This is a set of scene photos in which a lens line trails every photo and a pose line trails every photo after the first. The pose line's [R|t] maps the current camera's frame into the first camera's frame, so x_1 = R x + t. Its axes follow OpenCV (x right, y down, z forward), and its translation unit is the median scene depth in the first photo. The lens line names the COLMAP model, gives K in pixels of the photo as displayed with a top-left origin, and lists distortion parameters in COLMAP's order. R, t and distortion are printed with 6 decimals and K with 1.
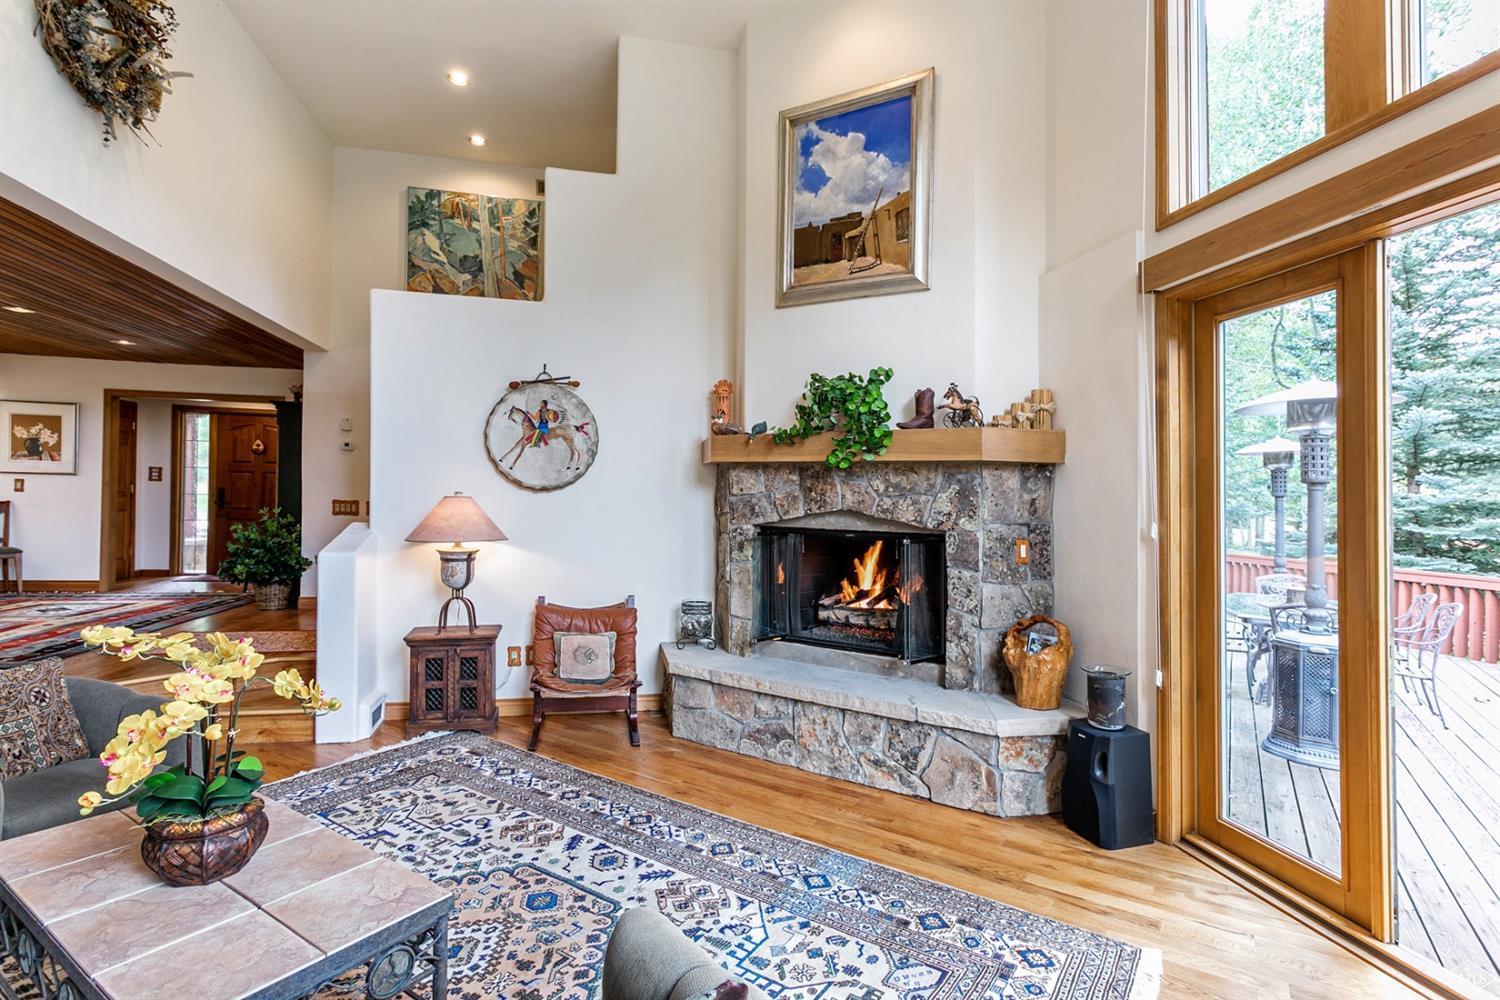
lens RADIAL K [[735.5, 0, 786.2], [0, 735.5, 528.2], [0, 0, 1]] dist [0.001077, 0.003183]
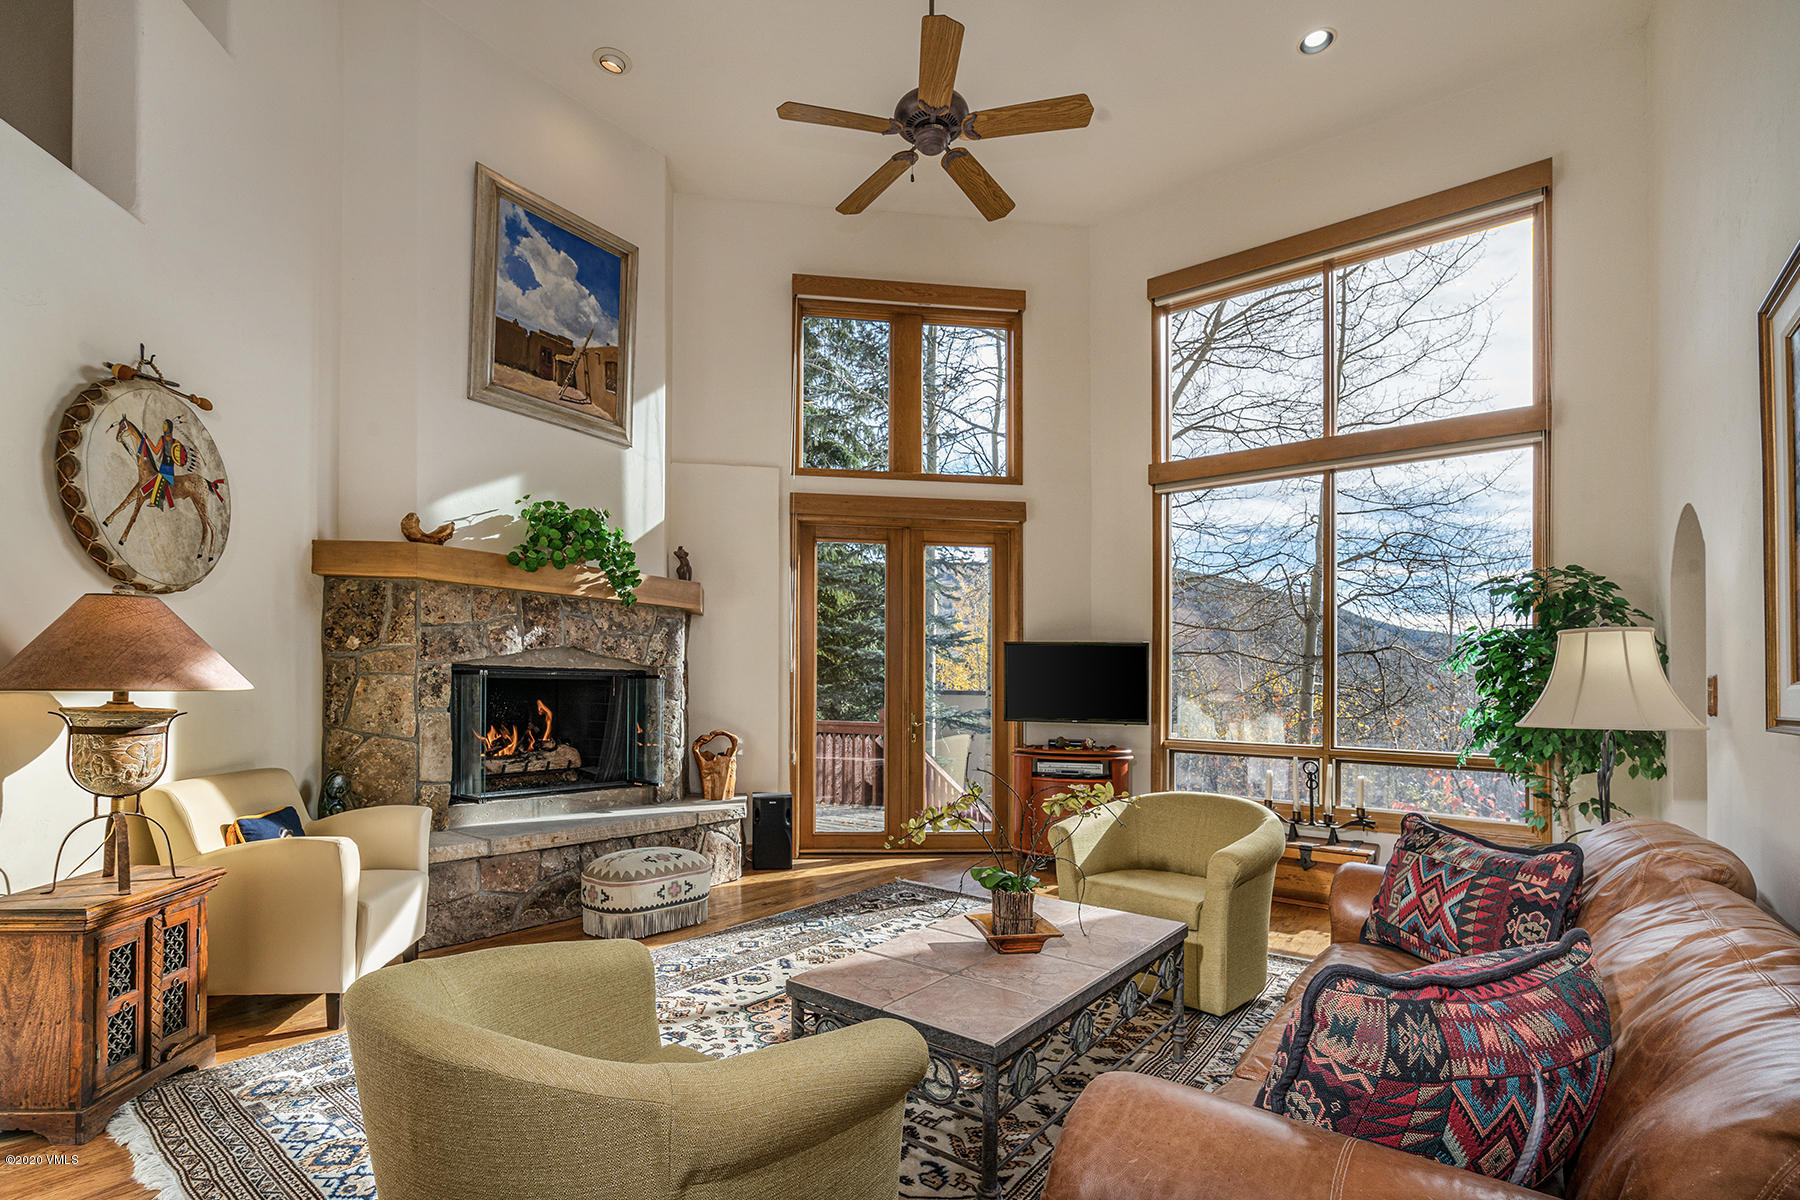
lens RADIAL K [[819.5, 0, 873.1], [0, 819.5, 716.9], [0, 0, 1]] dist [-0.009289, 0.005157]
pose [[0.099053, -0.058872, 0.993339, -0.995098], [0.023002, 0.998117, 0.056861, 0.015737], [-0.994816, 0.017217, 0.100221, 0.520320]]
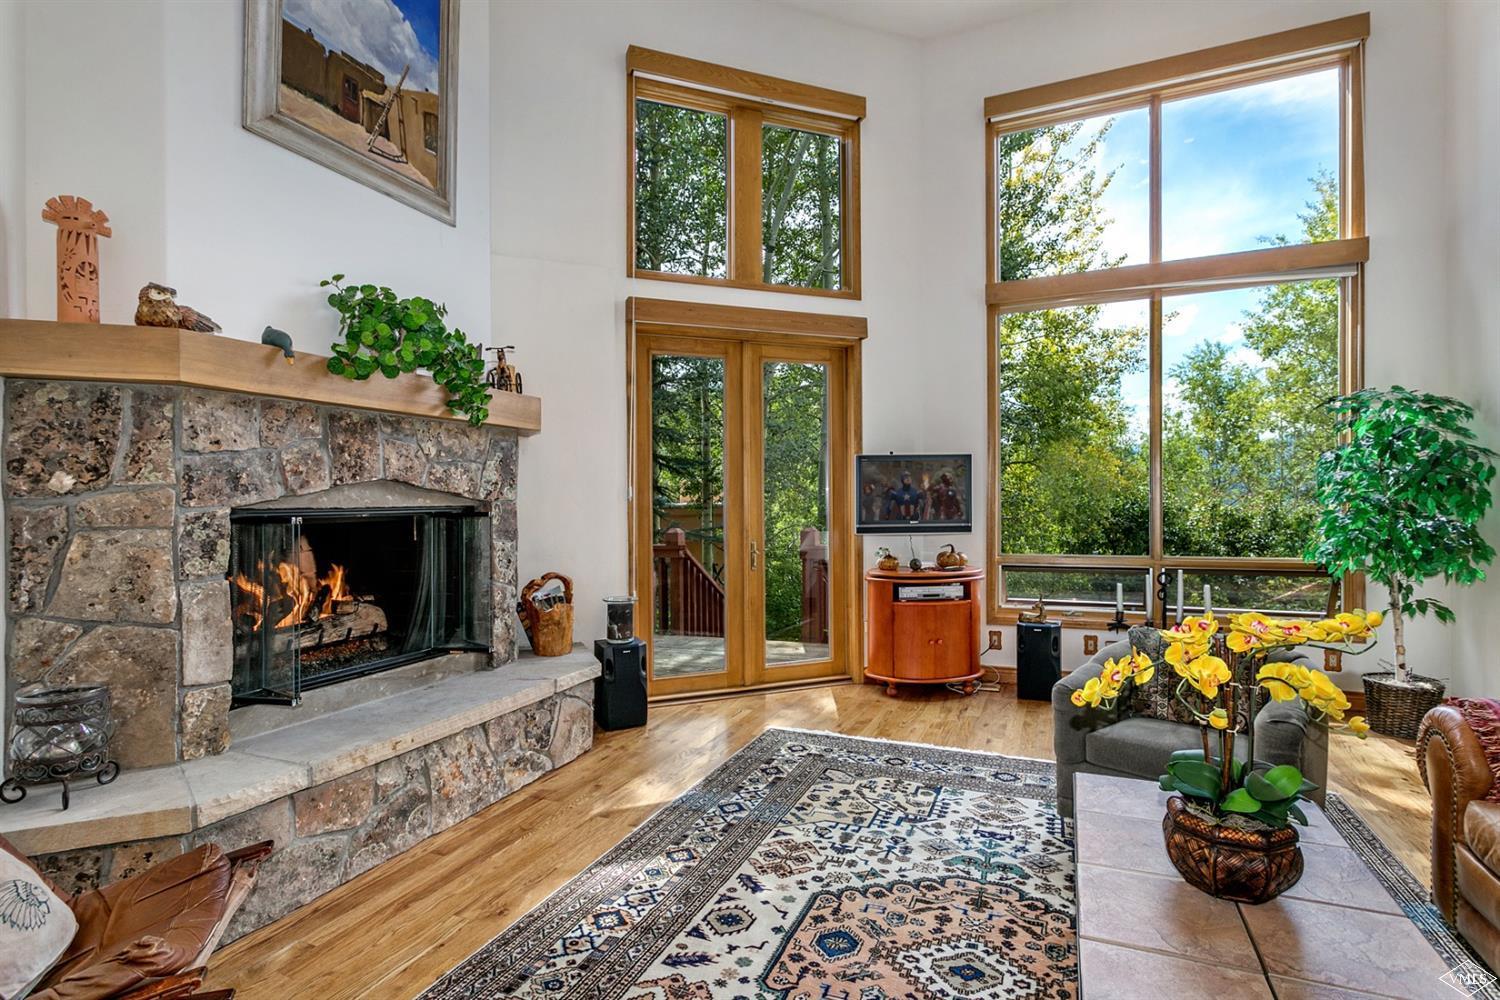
lens RADIAL K [[735.5, 0, 760.8], [0, 735.5, 514.7], [0, 0, 1]] dist [0.001077, 0.003183]
pose [[-0.166496, -0.049454, 0.984801, -0.736647], [0.037451, 0.997704, 0.056434, -0.017466], [-0.985331, 0.046278, -0.164261, 0.792427]]
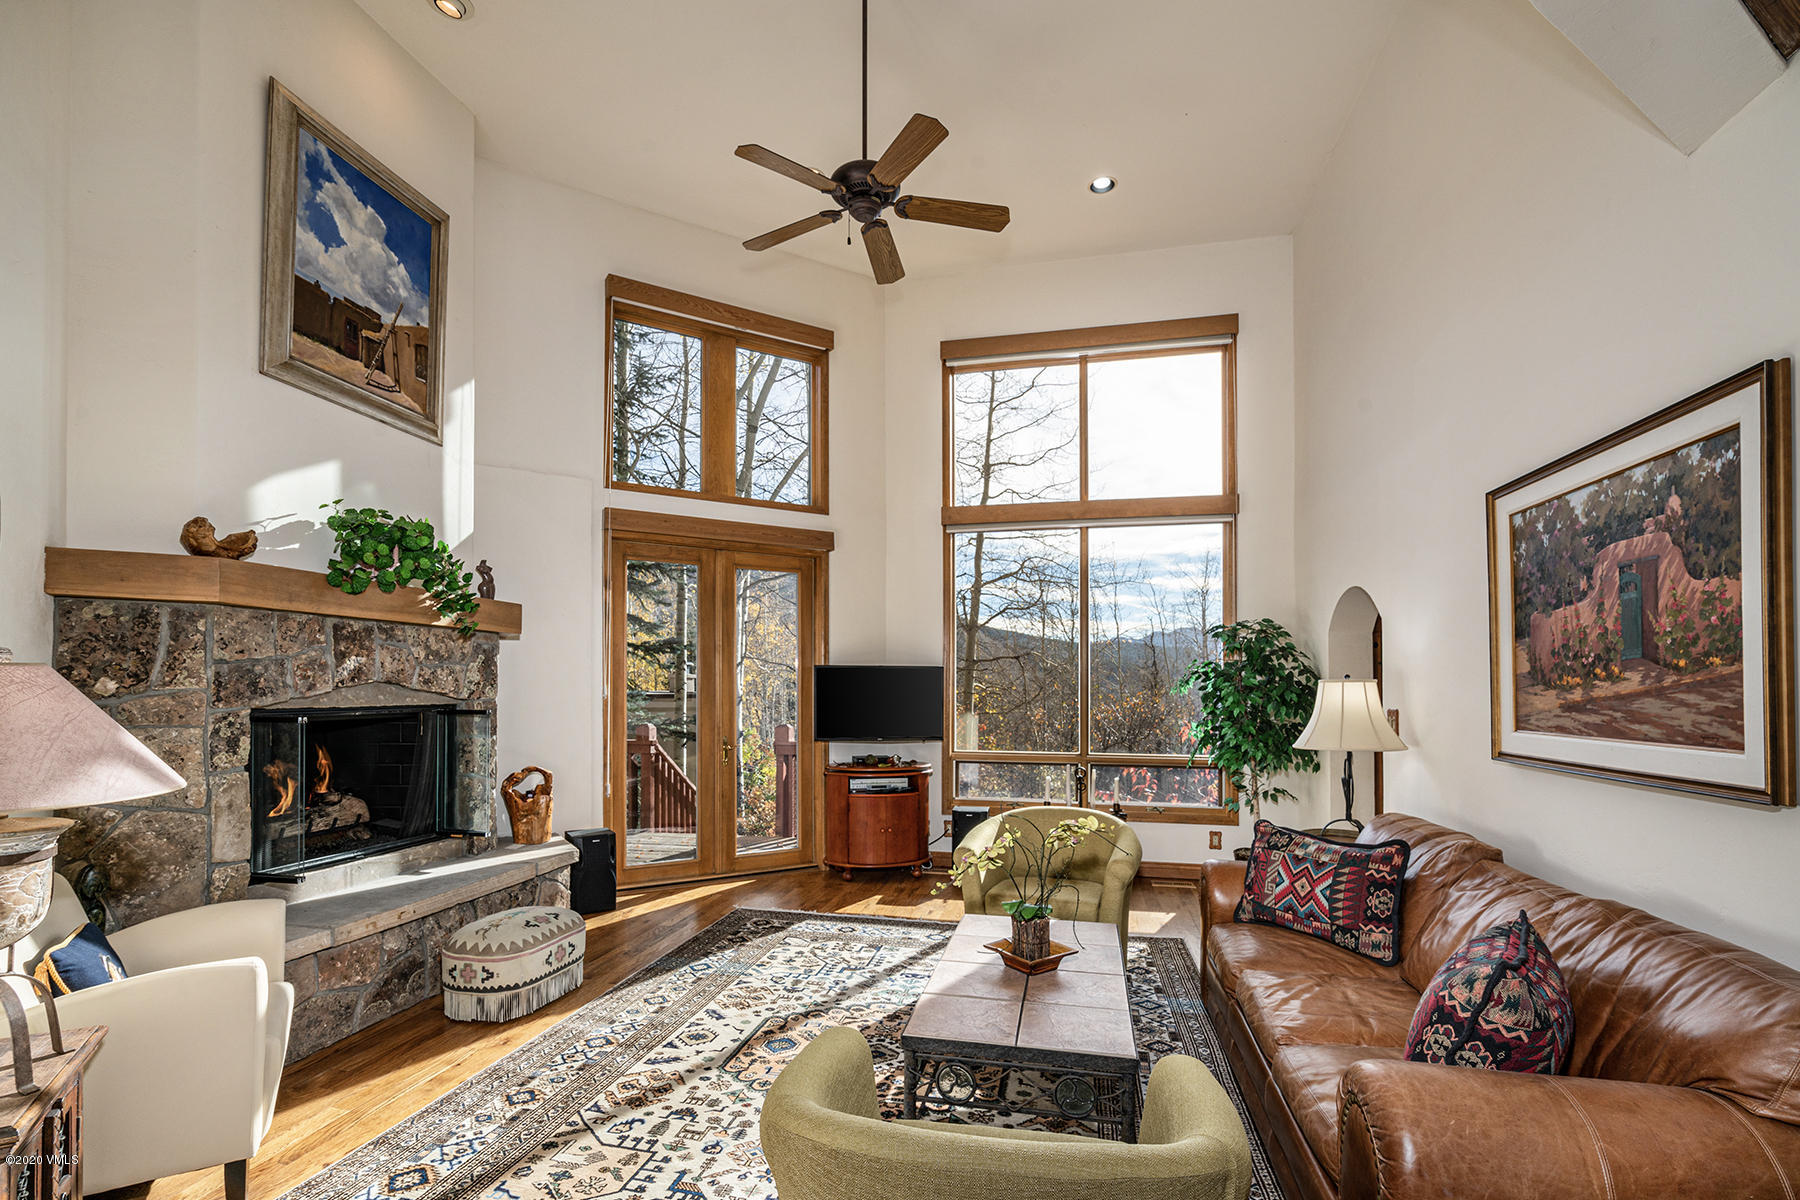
lens RADIAL K [[819.5, 0, 882.7], [0, 819.5, 712.7], [0, 0, 1]] dist [-0.009289, 0.005157]
pose [[-0.330966, -0.056232, 0.941966, -0.989336], [0.021170, 0.997529, 0.066987, -0.040421], [-0.943405, 0.042112, -0.328958, 0.816249]]
